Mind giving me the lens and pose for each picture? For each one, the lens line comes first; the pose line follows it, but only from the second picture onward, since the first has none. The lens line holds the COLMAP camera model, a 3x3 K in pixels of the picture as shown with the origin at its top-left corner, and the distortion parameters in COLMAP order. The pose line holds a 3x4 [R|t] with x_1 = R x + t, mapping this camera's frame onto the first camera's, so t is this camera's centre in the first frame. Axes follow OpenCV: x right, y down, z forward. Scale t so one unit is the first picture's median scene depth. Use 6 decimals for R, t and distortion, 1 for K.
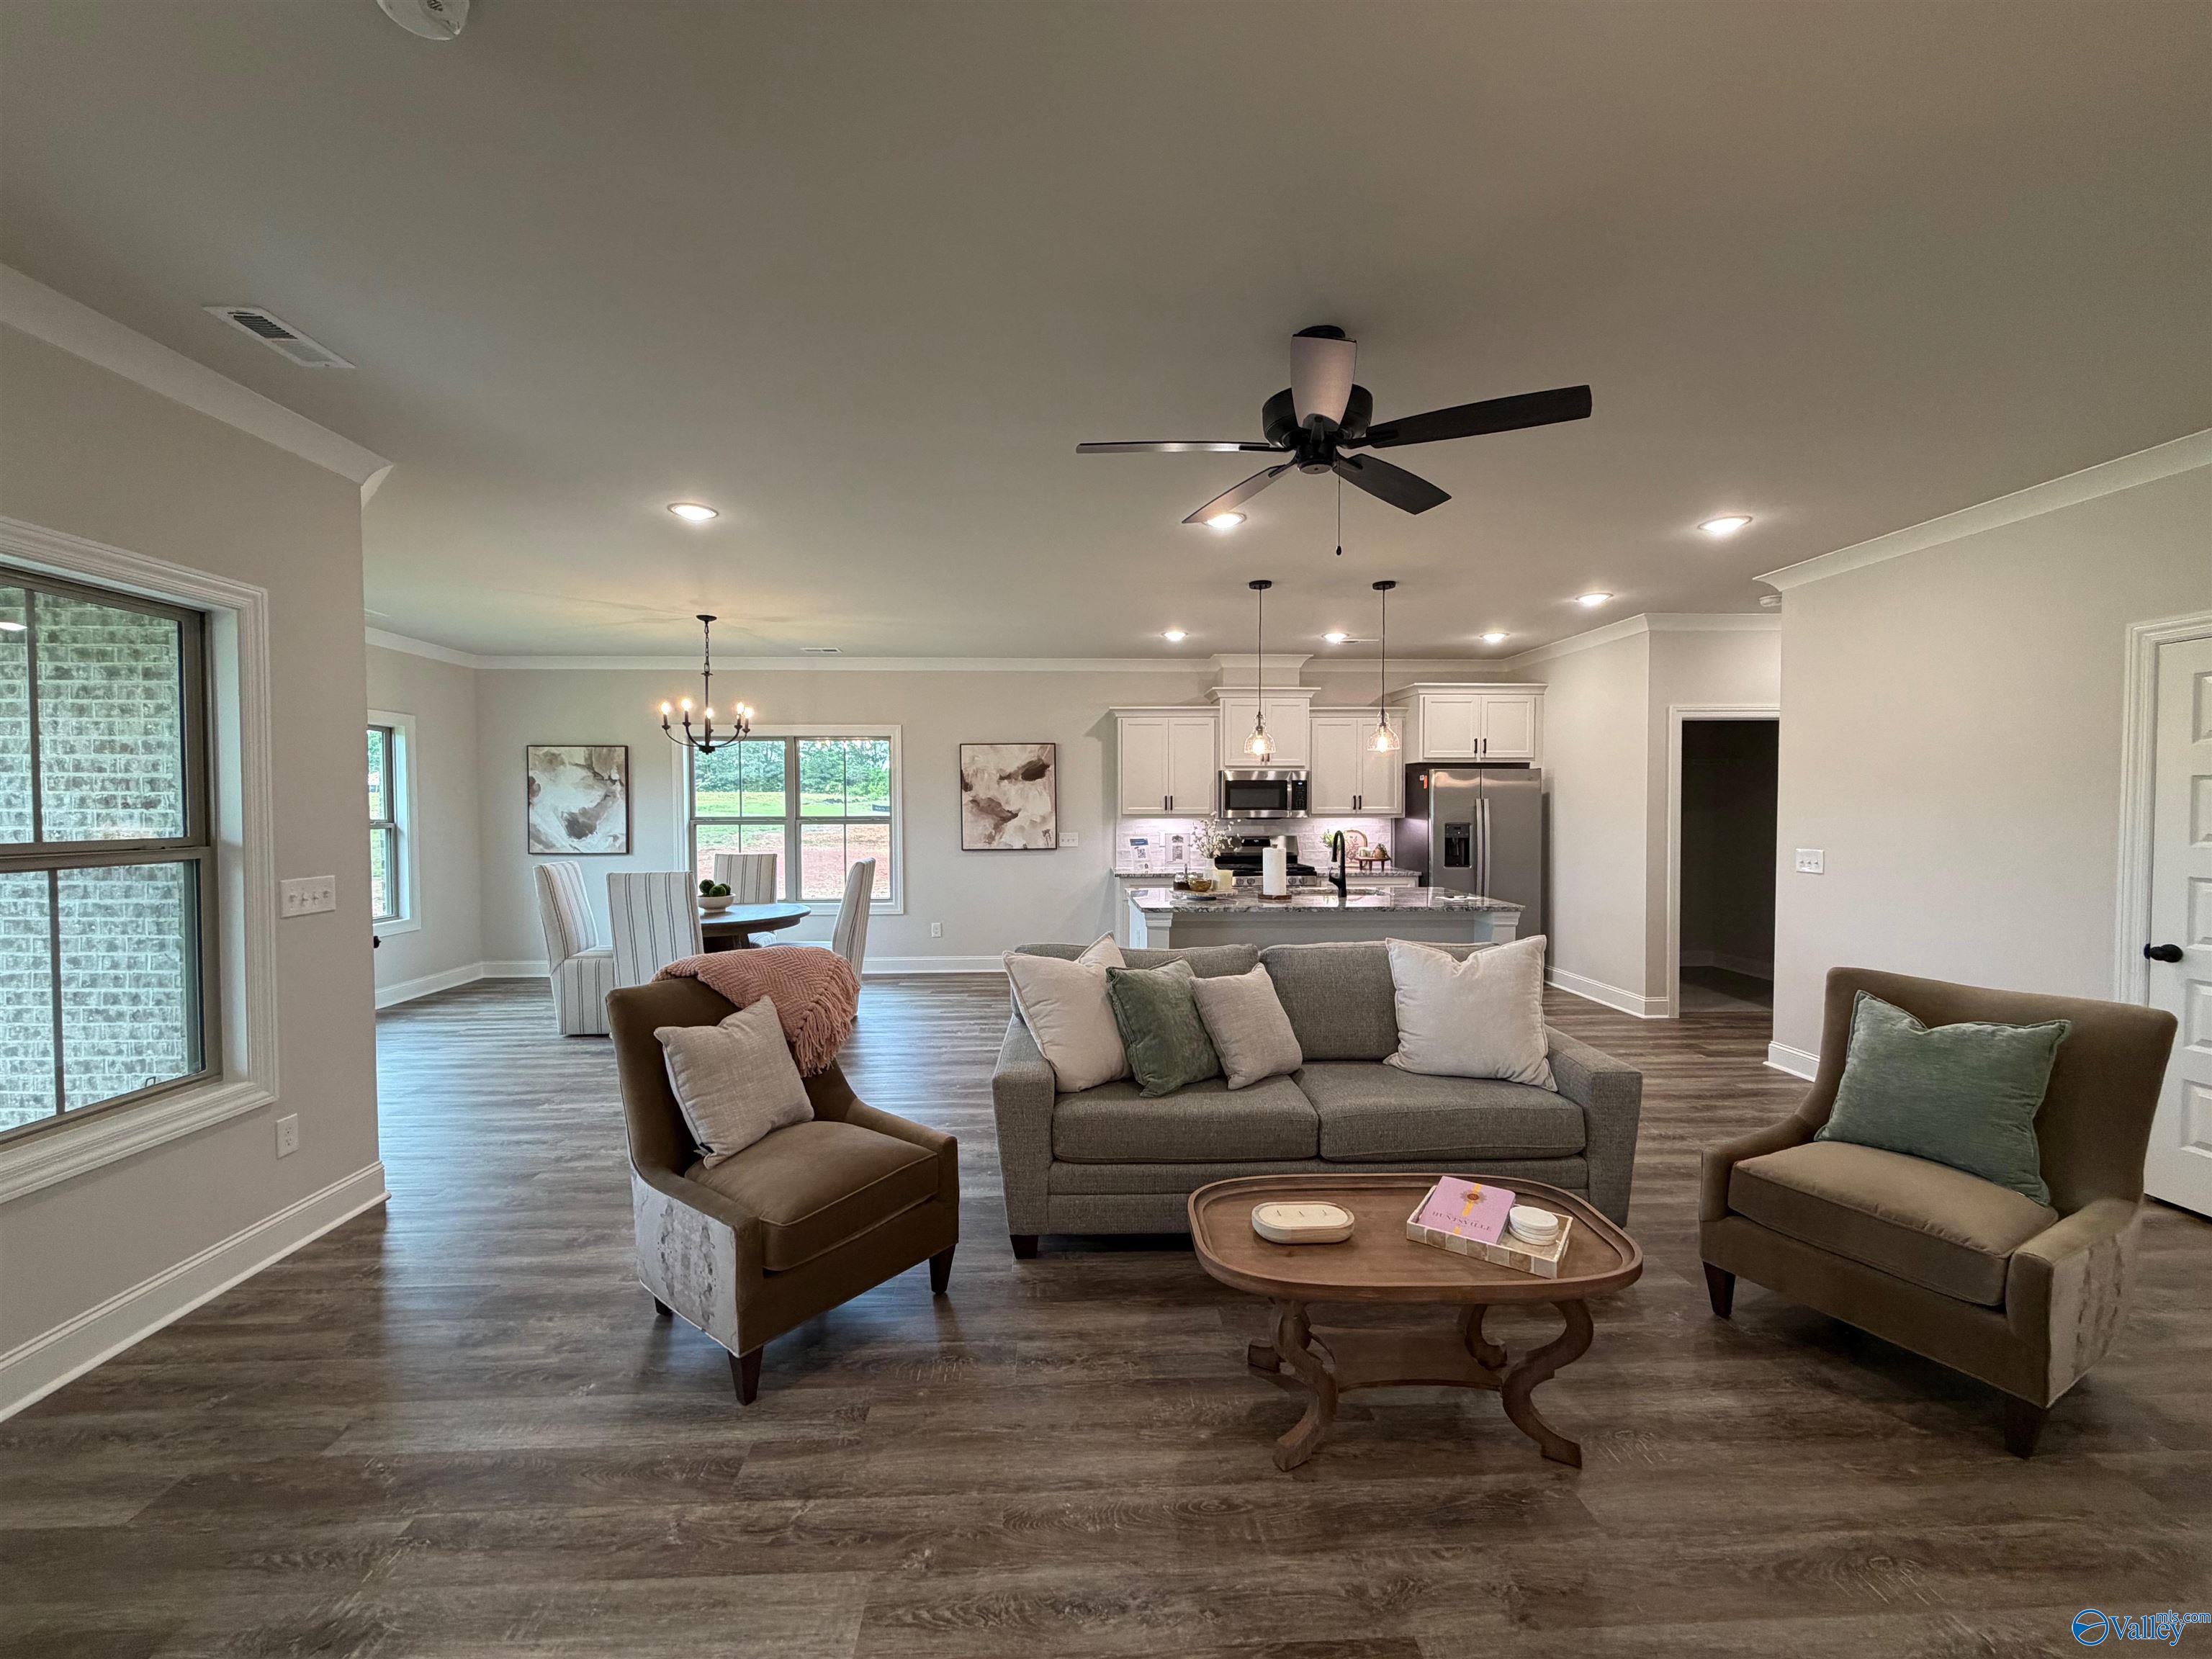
lens RADIAL K [[880.0, 0, 1096.3], [0, 880.0, 829.6], [0, 0, 1]] dist [-0.000140, 0.000283]
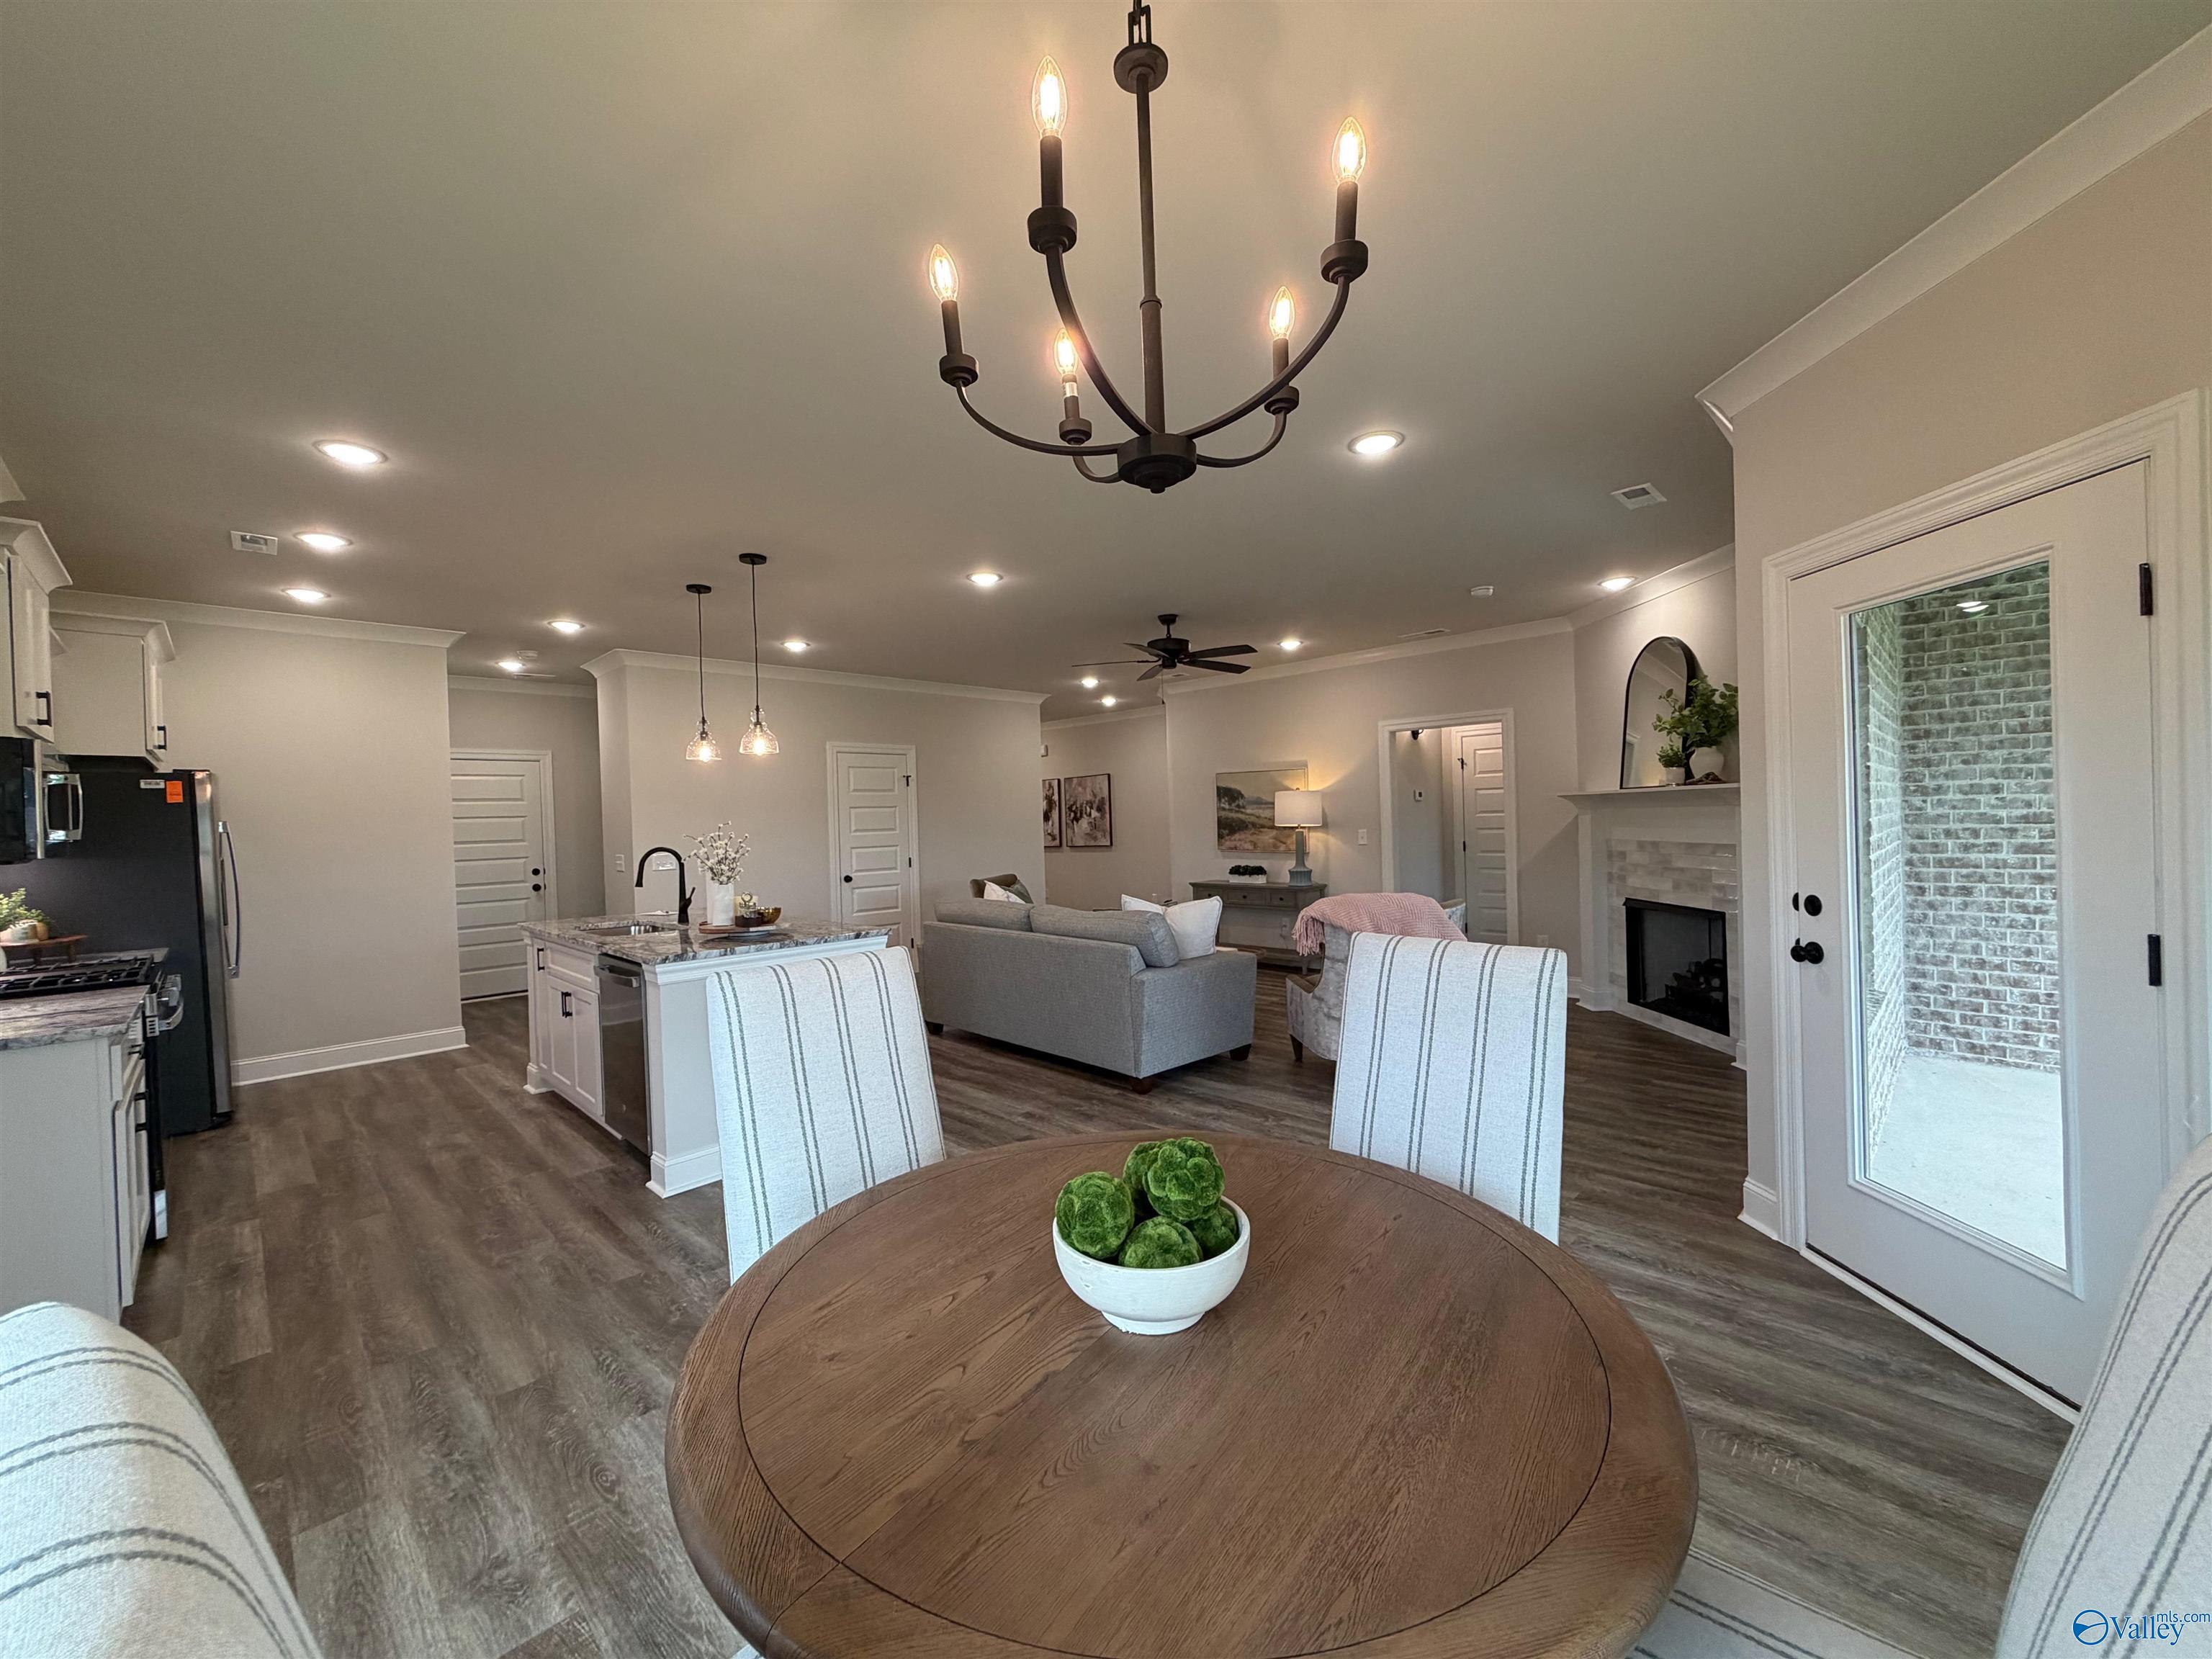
lens RADIAL K [[880.0, 0, 1097.7], [0, 880.0, 829.7], [0, 0, 1]] dist [-0.000140, 0.000283]
pose [[-0.673969, 0.013359, 0.738639, -0.451181], [0.051562, 0.998249, 0.028993, -0.013657], [-0.736958, 0.057626, -0.673478, 0.898585]]
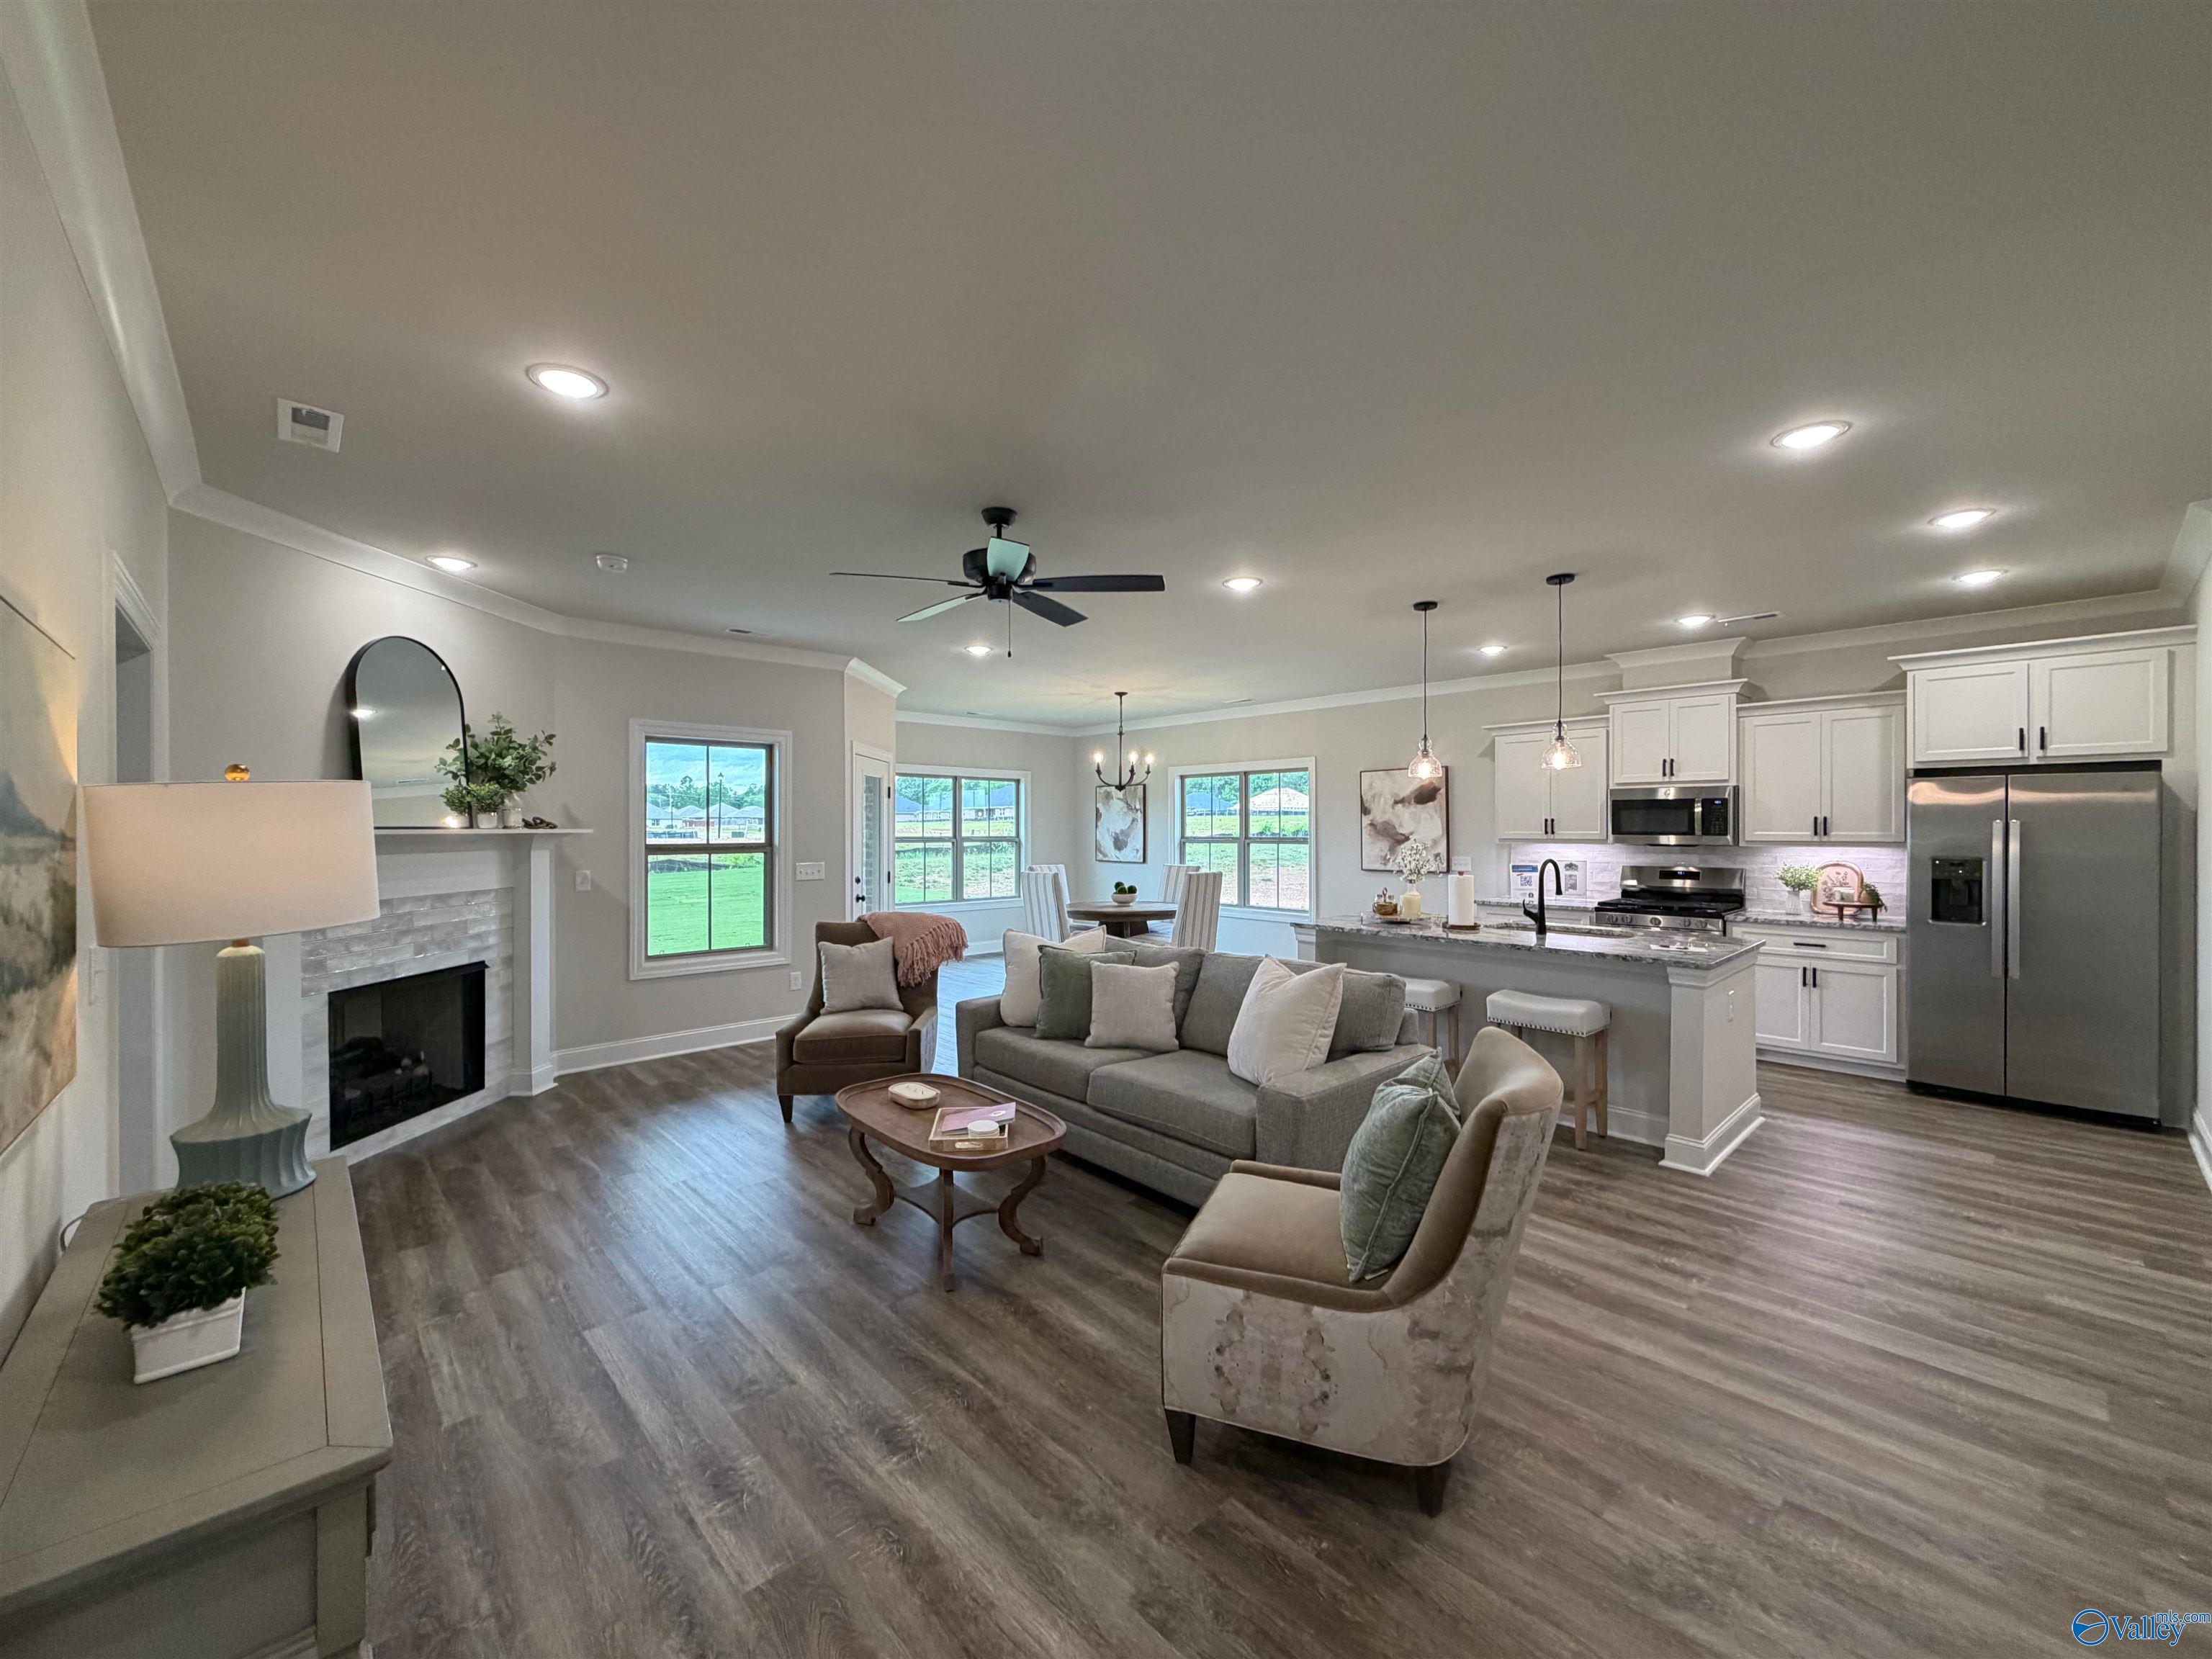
lens RADIAL K [[880.0, 0, 1095.9], [0, 880.0, 826.8], [0, 0, 1]] dist [-0.000140, 0.000283]
pose [[0.644636, 0.001995, -0.764487, 0.467807], [-0.021911, 0.999634, -0.015867, -0.005233], [0.764175, 0.026979, 0.644444, 0.060658]]
